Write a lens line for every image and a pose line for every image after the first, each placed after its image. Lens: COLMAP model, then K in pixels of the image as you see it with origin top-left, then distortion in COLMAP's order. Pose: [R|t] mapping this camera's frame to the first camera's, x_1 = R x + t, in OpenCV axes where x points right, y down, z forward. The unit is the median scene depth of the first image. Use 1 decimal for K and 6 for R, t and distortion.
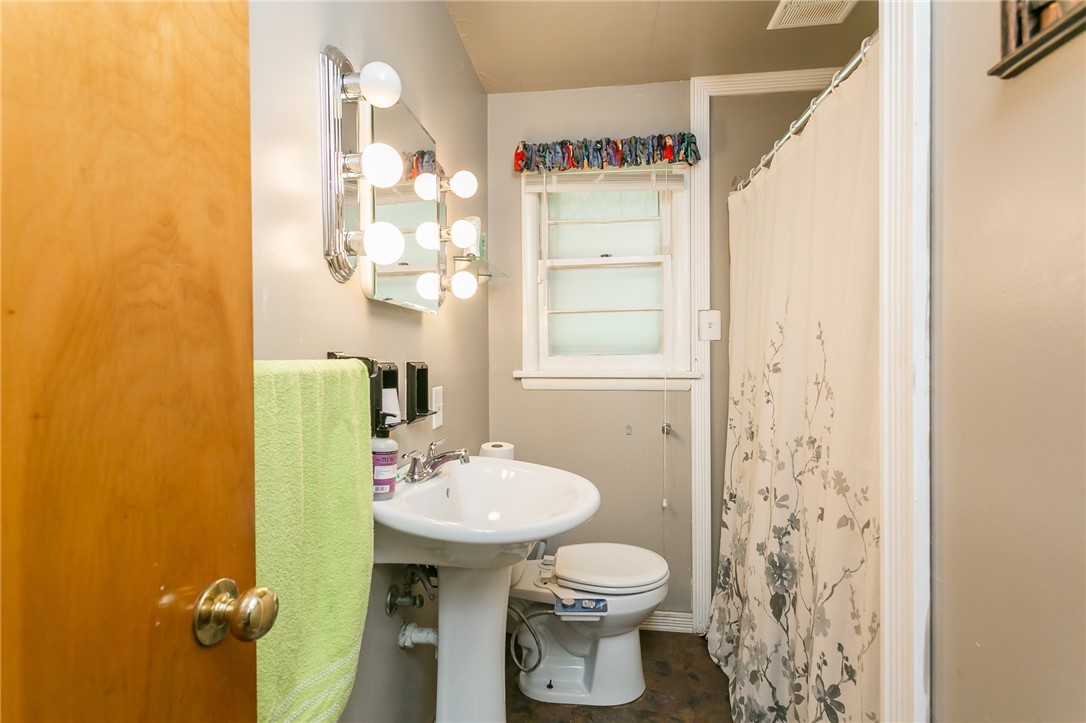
lens RADIAL K [[514.4, 0, 541.5], [0, 514.4, 359.5], [0, 0, 1]] dist [0.002887, 0.000286]
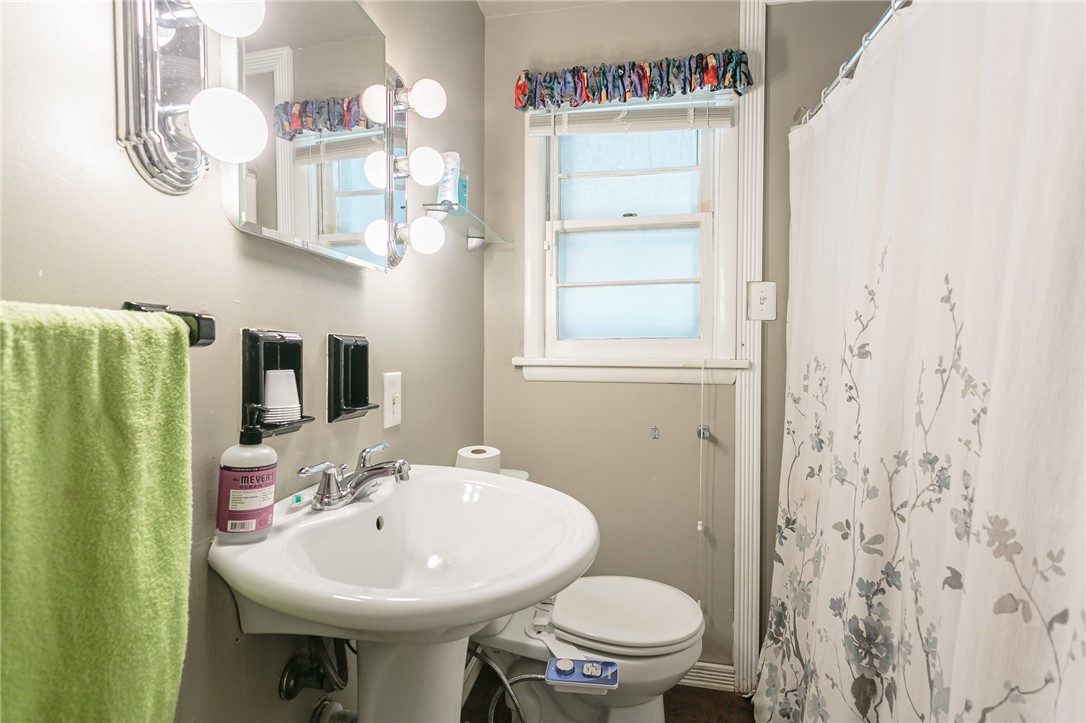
lens RADIAL K [[514.4, 0, 541.5], [0, 514.4, 359.5], [0, 0, 1]] dist [0.002887, 0.000286]
pose [[0.997506, 0.010981, -0.069719, 0.055614], [-0.010441, 0.999913, 0.008103, 0.021919], [0.069802, -0.007355, 0.997534, 0.222498]]
